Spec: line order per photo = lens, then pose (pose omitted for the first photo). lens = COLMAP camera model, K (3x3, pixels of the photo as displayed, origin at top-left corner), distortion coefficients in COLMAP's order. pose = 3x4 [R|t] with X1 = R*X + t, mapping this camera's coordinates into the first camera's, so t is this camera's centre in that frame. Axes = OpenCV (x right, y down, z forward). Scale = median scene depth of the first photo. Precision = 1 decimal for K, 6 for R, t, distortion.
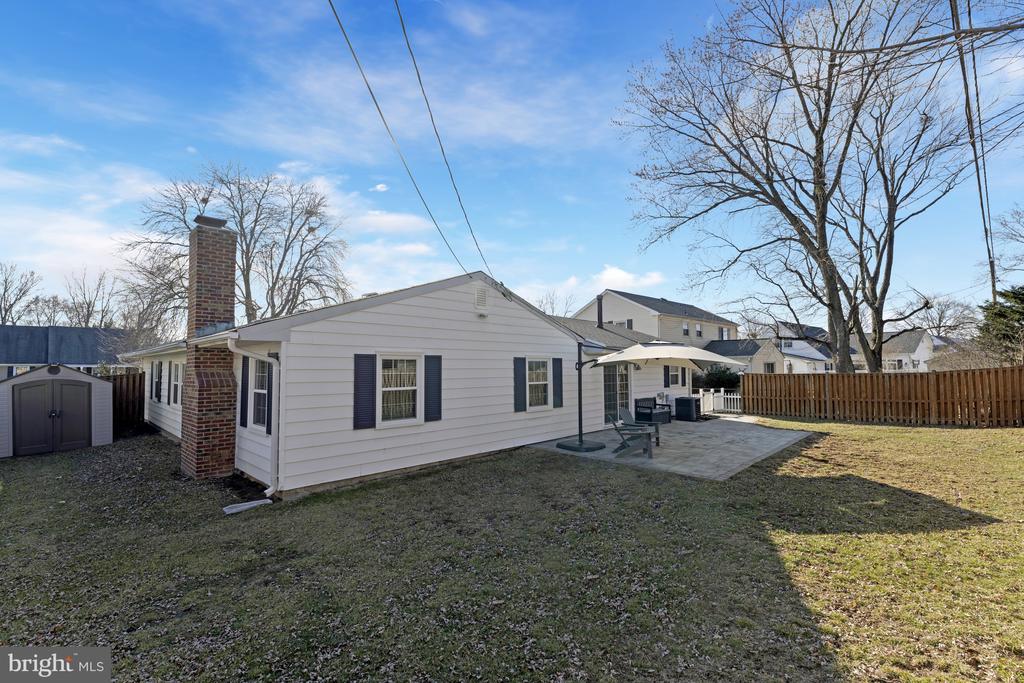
lens RADIAL K [[441.0, 0, 512.0], [0, 441.0, 341.5], [0, 0, 1]] dist [0.001021, -0.000060]
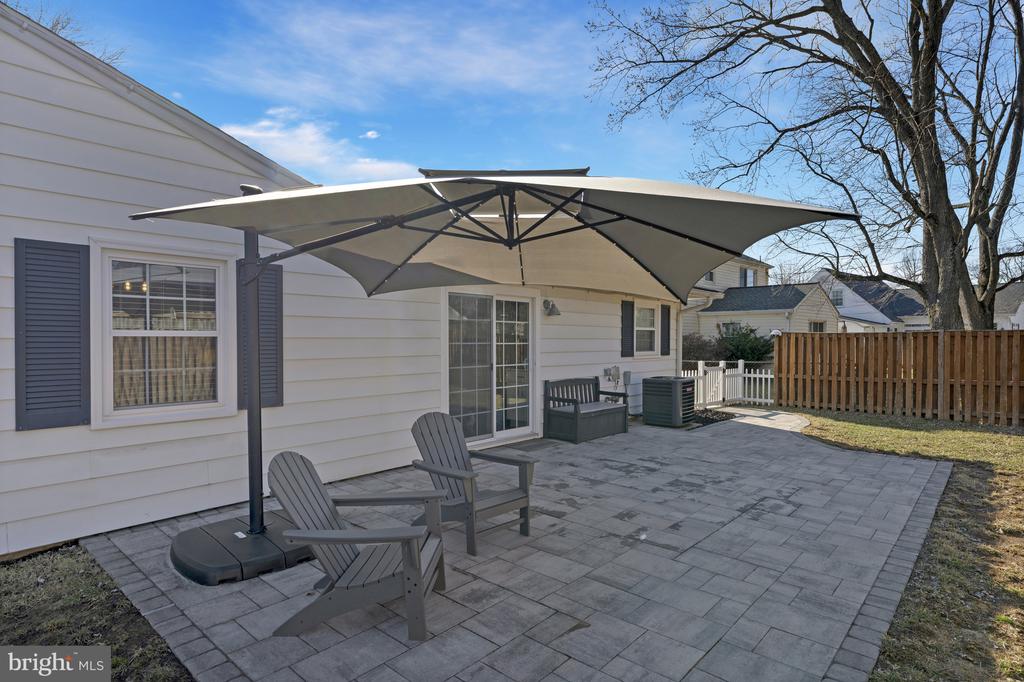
lens RADIAL K [[544.7, 0, 512.0], [0, 544.7, 341.0], [0, 0, 1]] dist [-0.003448, 0.000895]
pose [[0.999226, 0.004738, 0.039052, 0.181843], [-0.007199, 0.997980, 0.063118, 0.045228], [-0.038674, -0.063351, 0.997242, 0.370713]]
